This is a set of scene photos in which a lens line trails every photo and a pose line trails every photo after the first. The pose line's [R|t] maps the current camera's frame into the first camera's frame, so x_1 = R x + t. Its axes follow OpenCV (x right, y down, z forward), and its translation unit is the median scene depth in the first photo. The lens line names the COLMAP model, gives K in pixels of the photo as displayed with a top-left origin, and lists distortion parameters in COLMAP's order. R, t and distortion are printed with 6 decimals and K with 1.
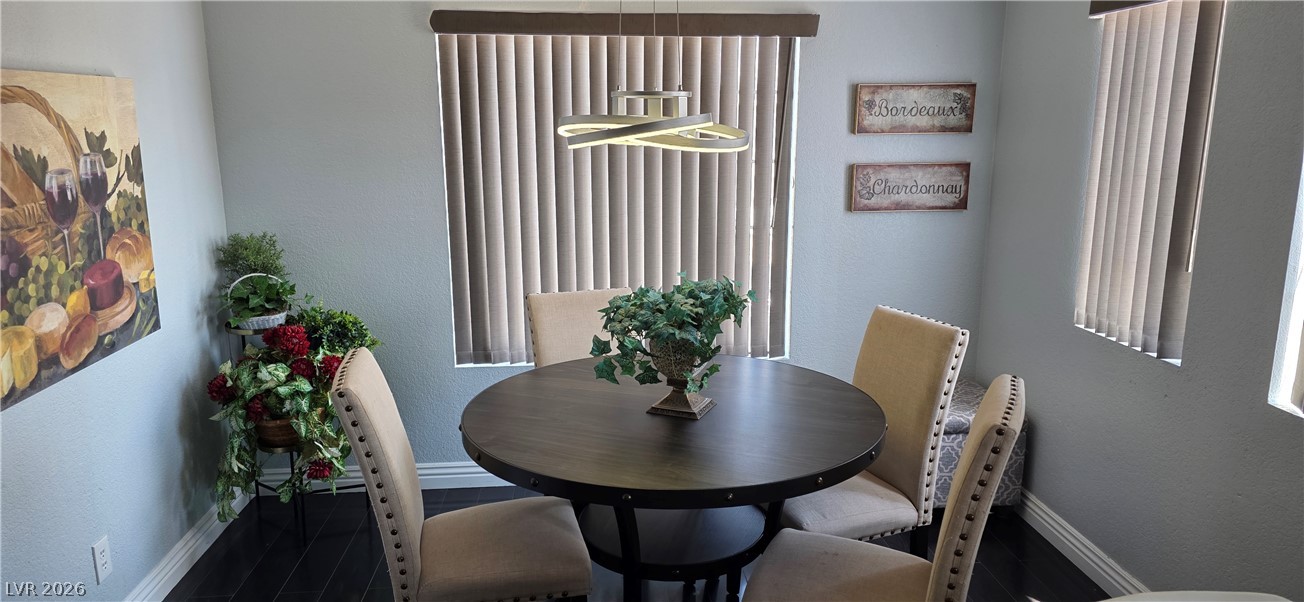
lens RADIAL K [[864.5, 0, 650.7], [0, 864.5, 305.7], [0, 0, 1]] dist [0.069184, -0.075288]
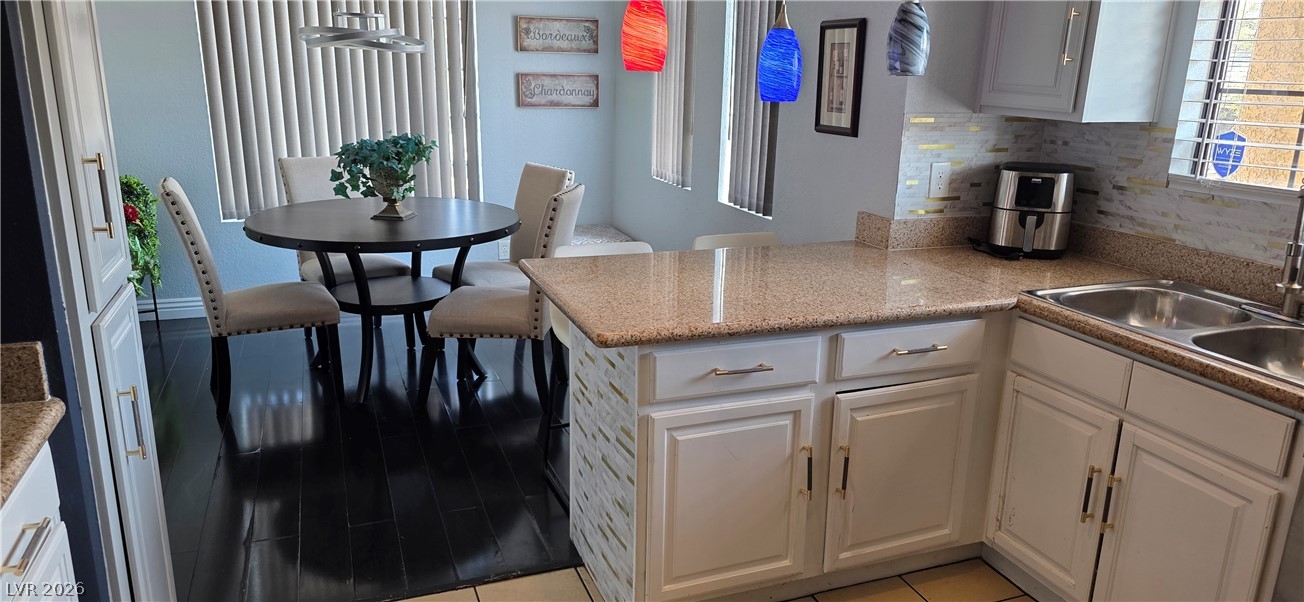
lens RADIAL K [[864.5, 0, 657.2], [0, 864.5, 305.1], [0, 0, 1]] dist [0.069184, -0.075288]
pose [[0.958615, -0.053040, 0.279723, 0.033109], [0.032945, 0.996559, 0.076061, 0.131652], [-0.282794, -0.063697, 0.957063, -0.520946]]
